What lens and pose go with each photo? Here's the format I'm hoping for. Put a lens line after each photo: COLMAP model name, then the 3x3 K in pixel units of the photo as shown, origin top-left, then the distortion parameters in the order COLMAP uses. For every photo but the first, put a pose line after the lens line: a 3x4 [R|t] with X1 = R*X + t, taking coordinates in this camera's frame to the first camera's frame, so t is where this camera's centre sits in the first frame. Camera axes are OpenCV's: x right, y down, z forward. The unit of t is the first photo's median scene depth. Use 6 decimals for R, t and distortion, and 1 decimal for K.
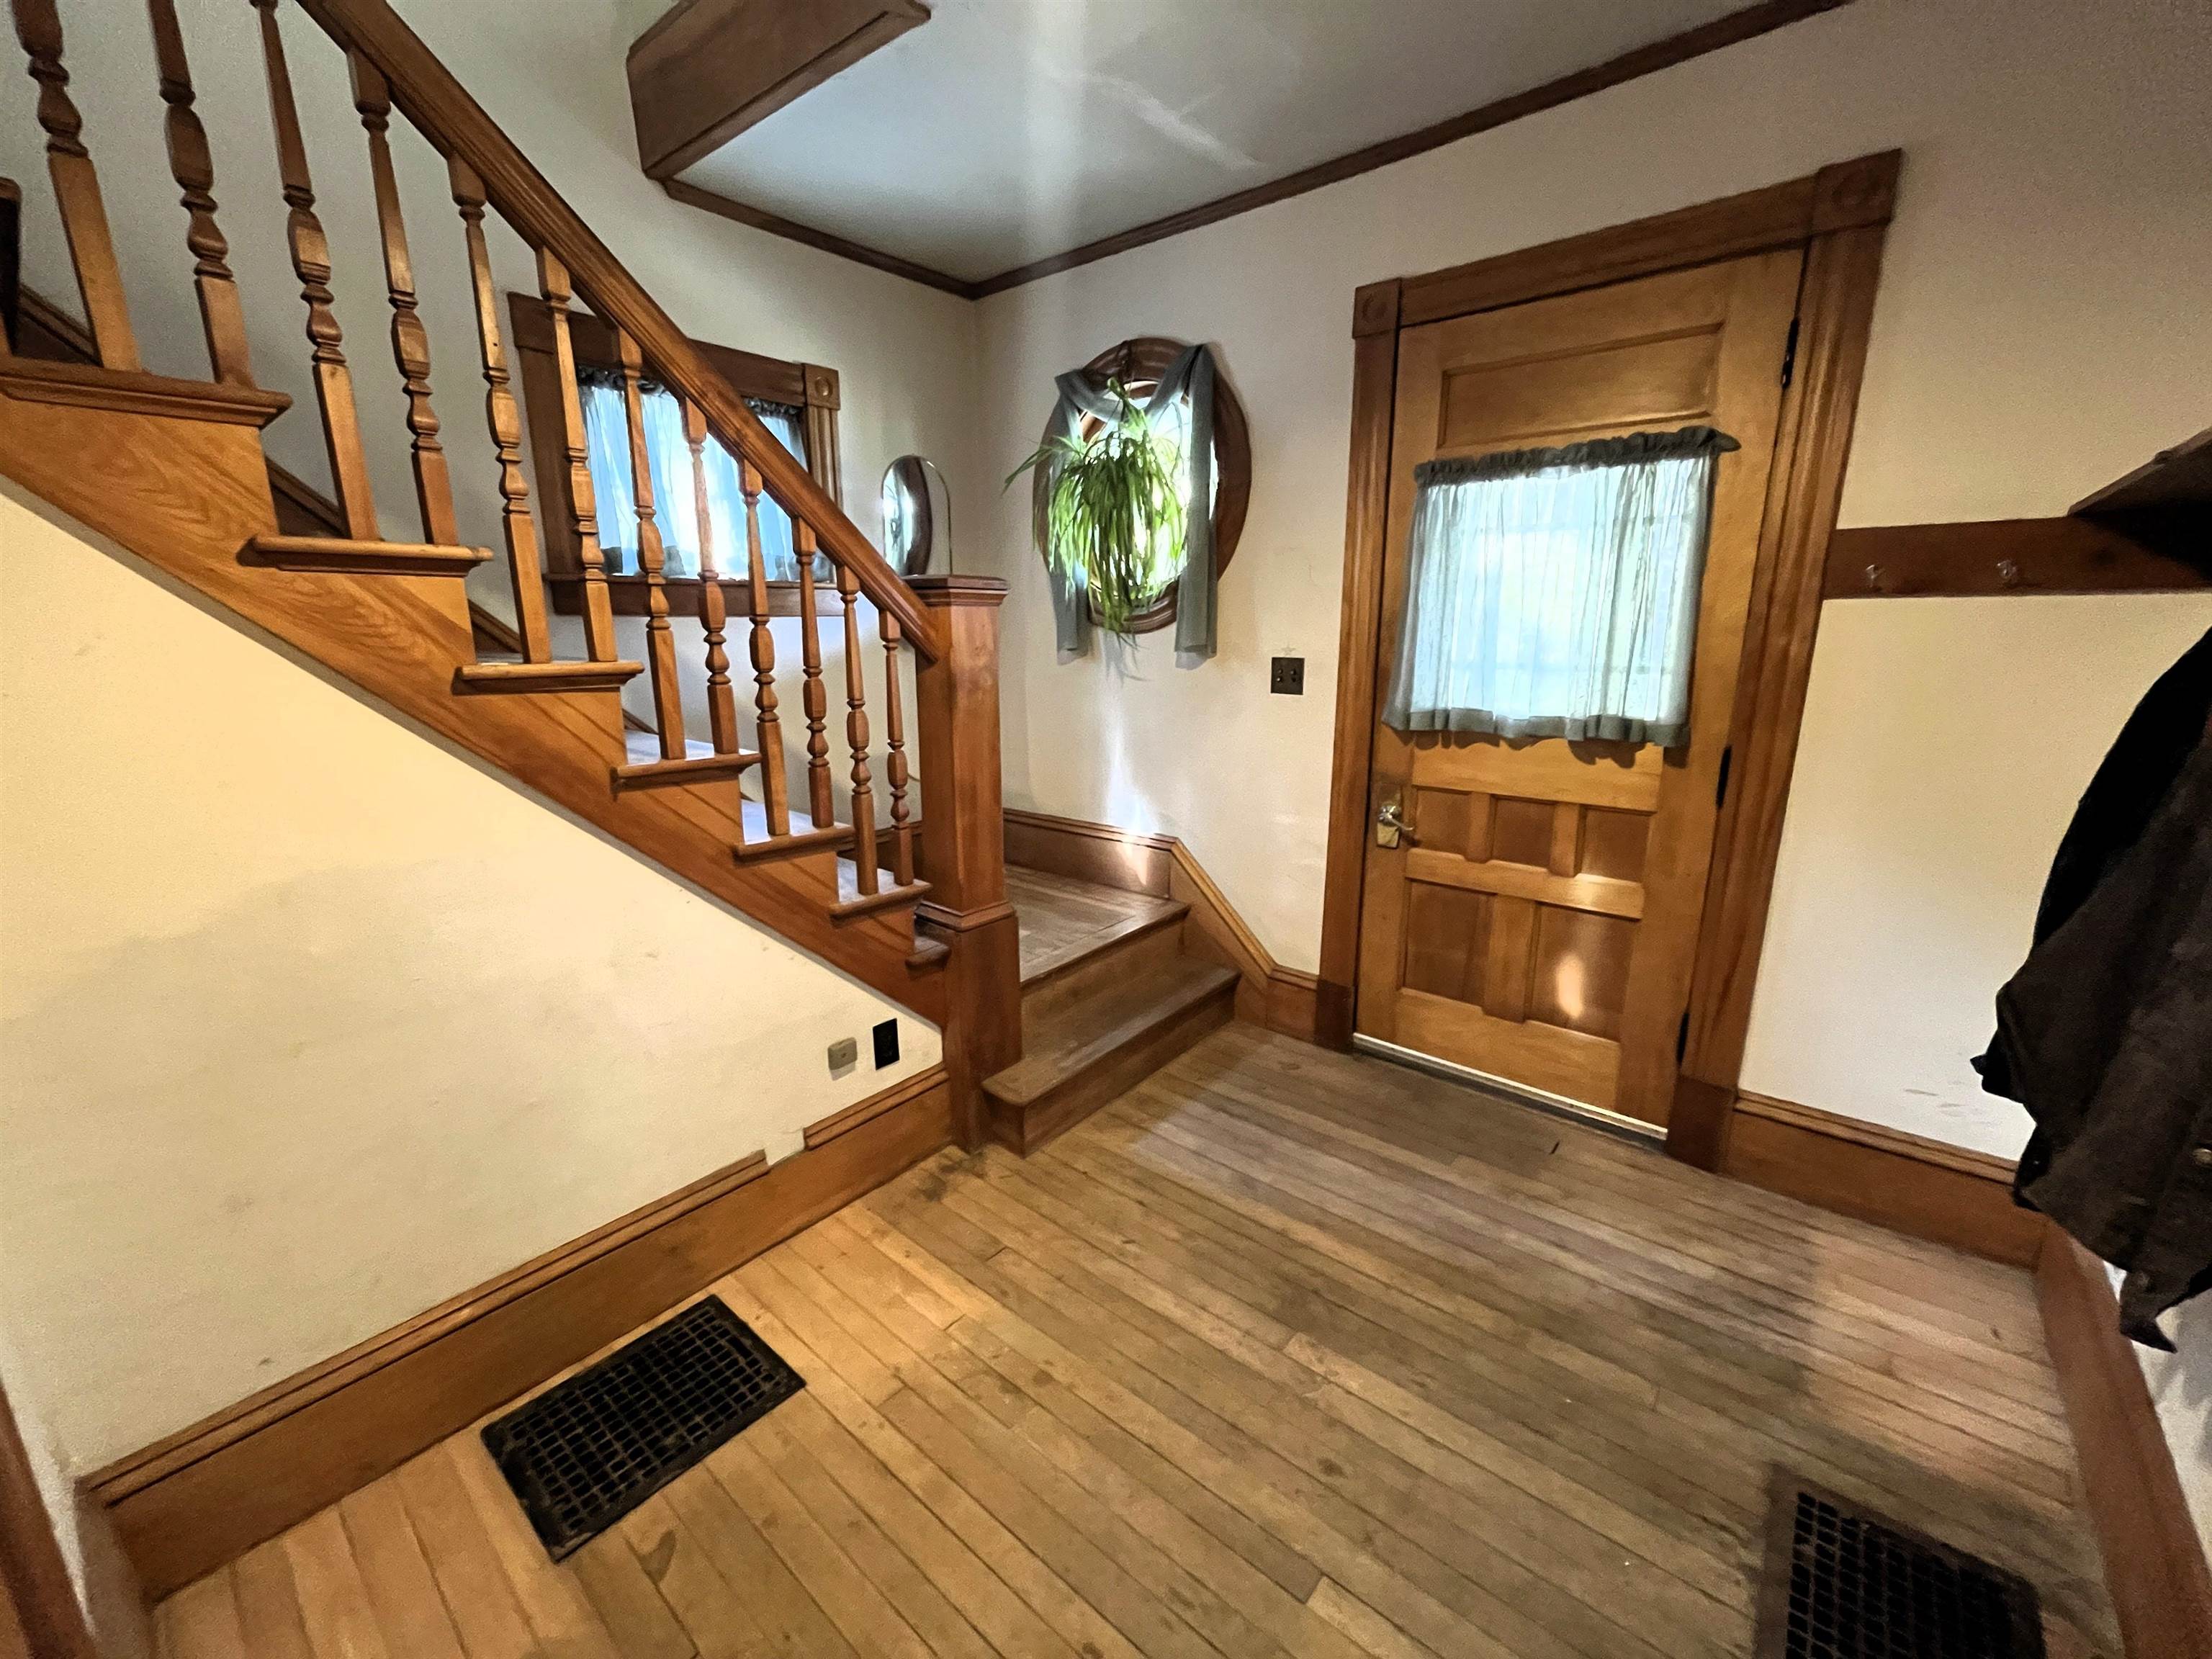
lens RADIAL K [[888.9, 0, 1105.1], [0, 888.9, 823.1], [0, 0, 1]] dist [-0.001483, -0.000145]
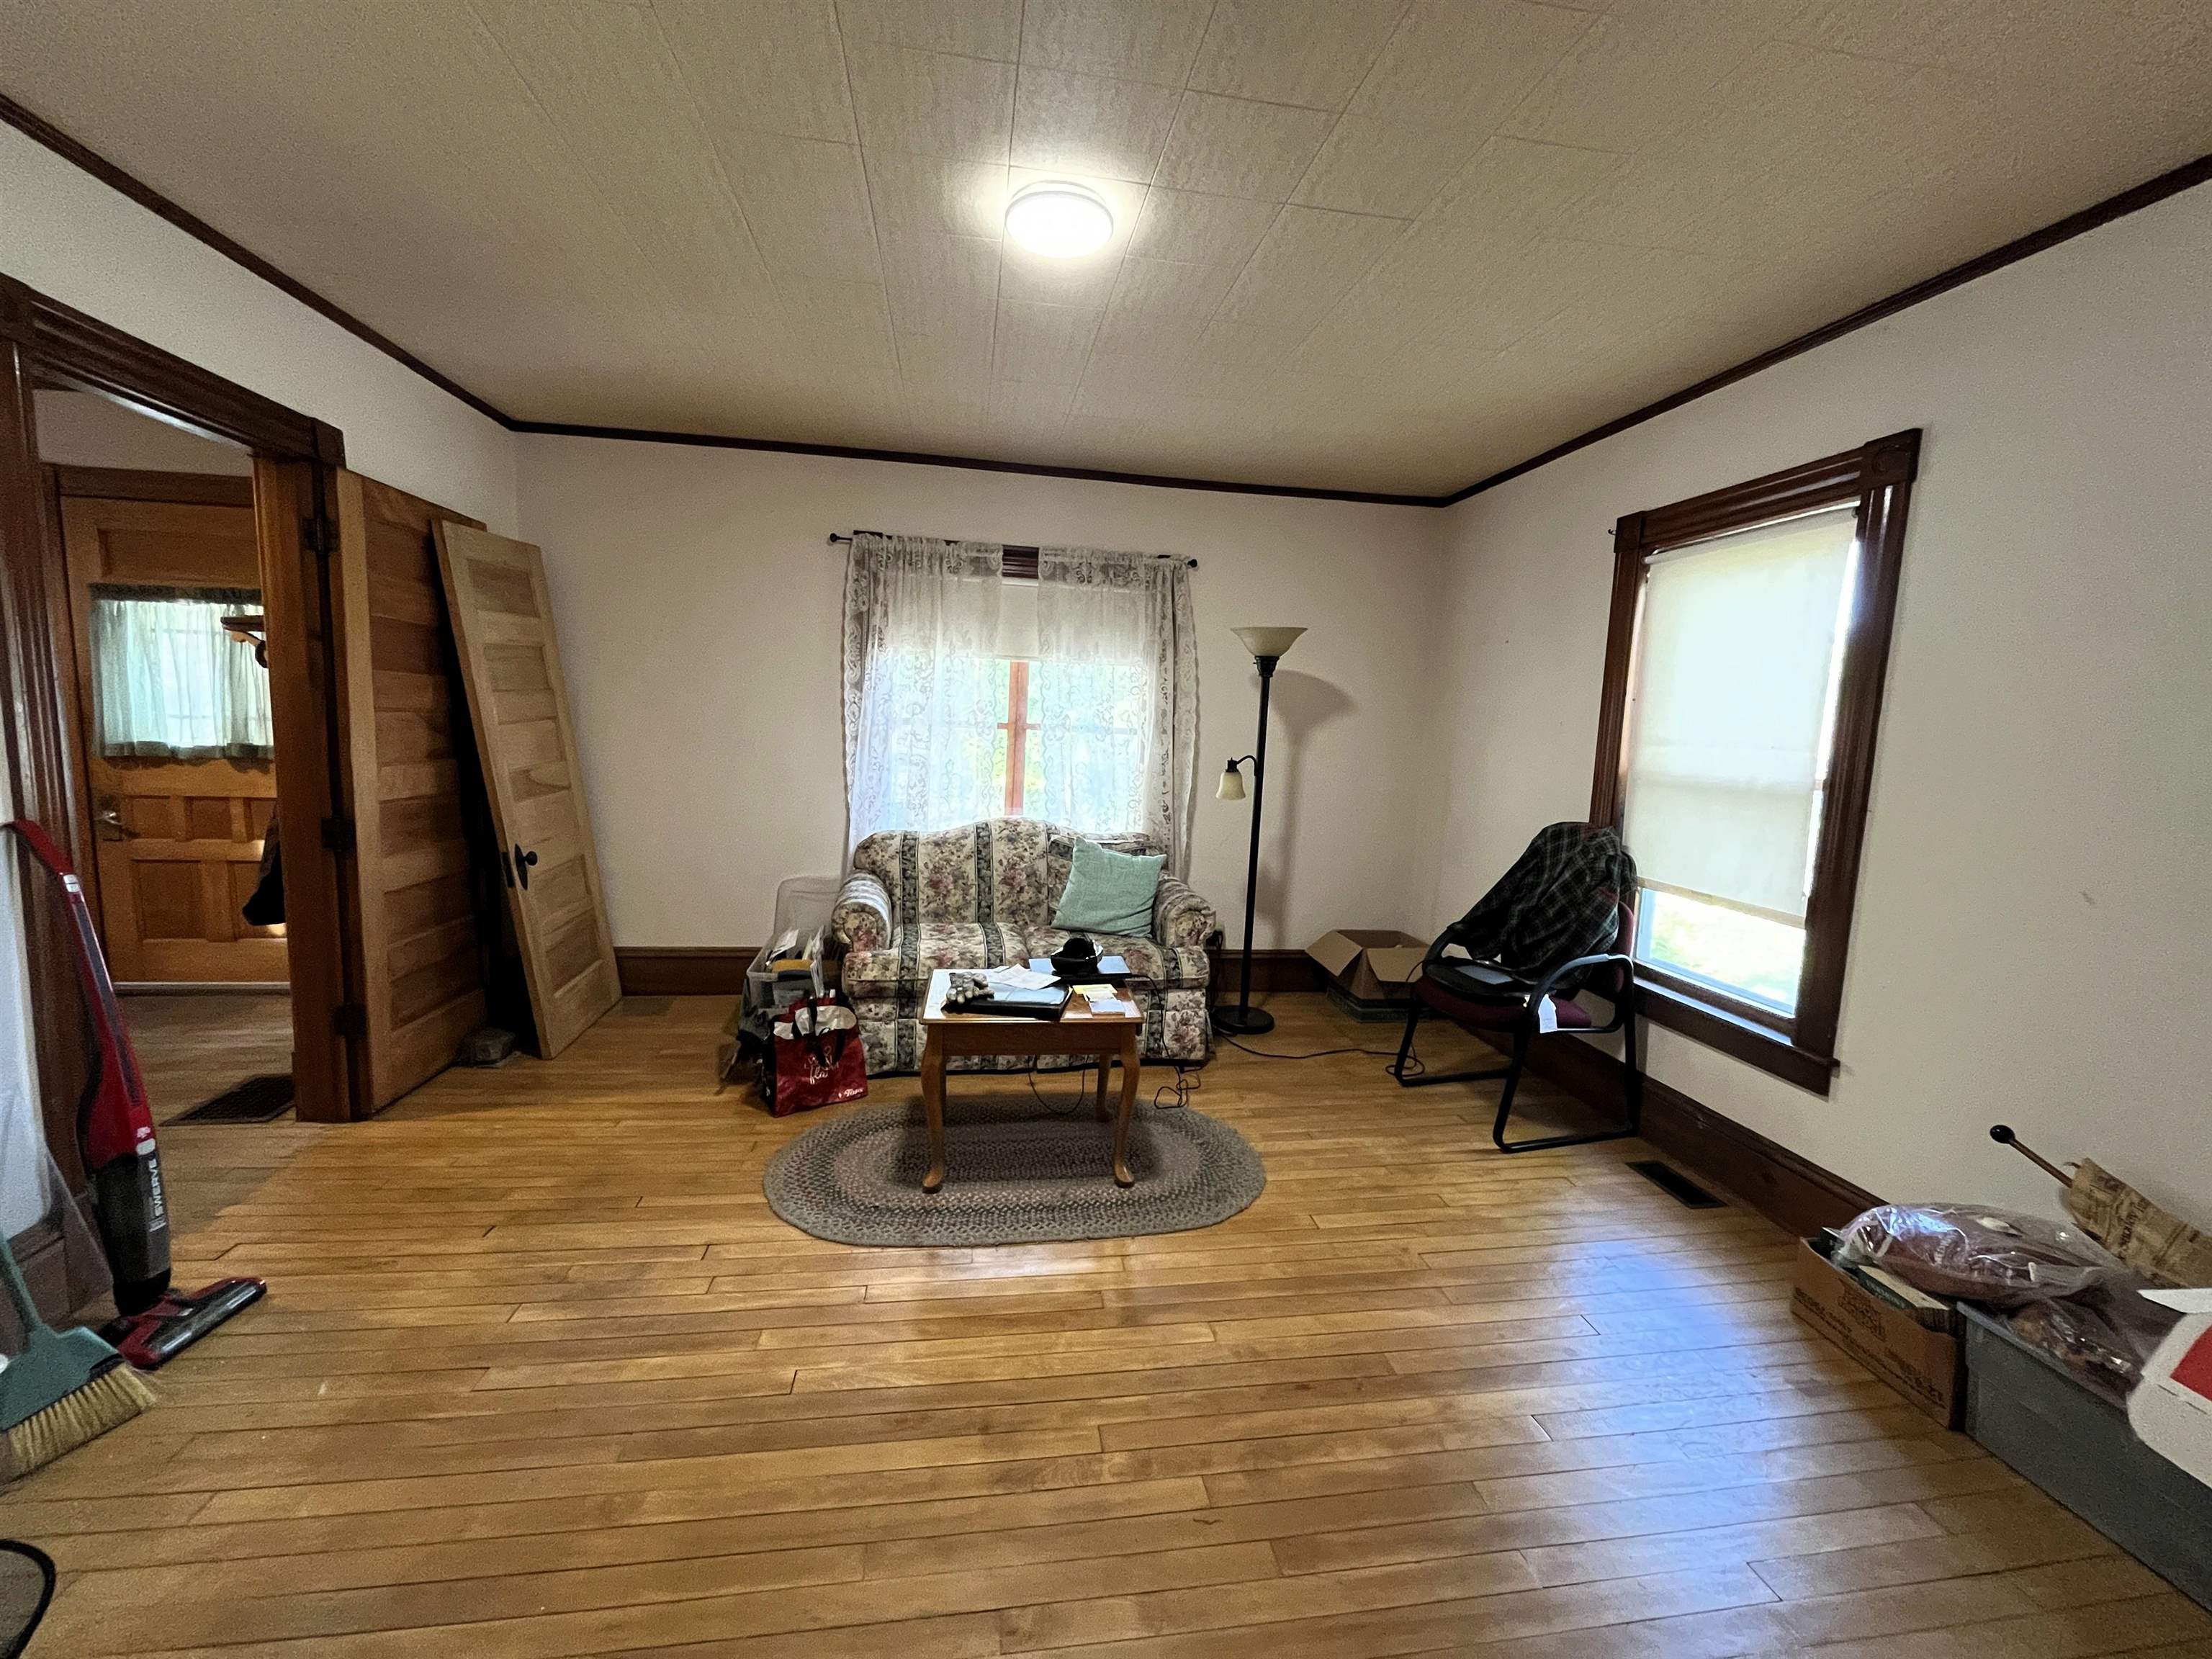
lens RADIAL K [[888.9, 0, 1103.9], [0, 888.9, 830.8], [0, 0, 1]] dist [-0.001483, -0.000145]
pose [[0.668076, -0.057757, 0.741848, 0.365309], [0.132222, 0.990331, -0.041971, 0.317082], [-0.732251, 0.126129, 0.669253, -1.265861]]
